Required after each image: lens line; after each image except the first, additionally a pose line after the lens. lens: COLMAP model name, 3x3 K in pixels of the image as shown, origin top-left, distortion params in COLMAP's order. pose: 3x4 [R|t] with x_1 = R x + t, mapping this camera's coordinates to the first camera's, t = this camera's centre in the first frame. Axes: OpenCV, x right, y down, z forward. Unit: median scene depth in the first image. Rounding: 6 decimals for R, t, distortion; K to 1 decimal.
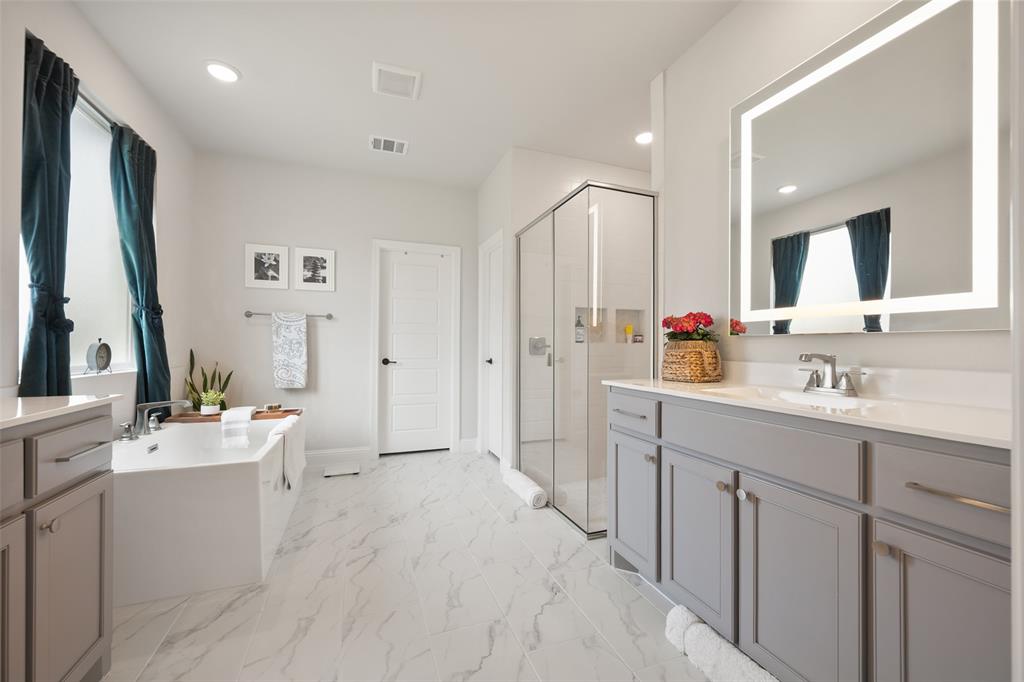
lens RADIAL K [[404.7, 0, 511.8], [0, 404.7, 342.2], [0, 0, 1]] dist [-0.000287, 0.000021]
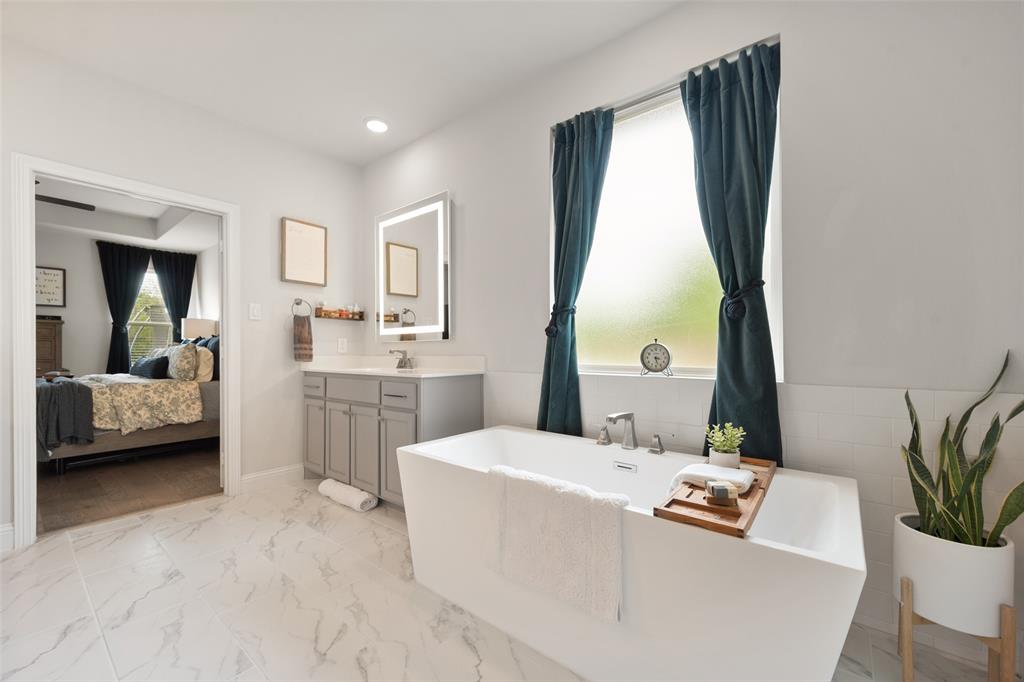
lens RADIAL K [[404.7, 0, 511.8], [0, 404.7, 342.2], [0, 0, 1]] dist [-0.000287, 0.000021]
pose [[-0.856495, -0.005316, -0.516128, -0.273563], [0.004691, 0.999825, -0.018083, 0.015144], [0.516134, -0.017909, -0.856321, 1.841811]]
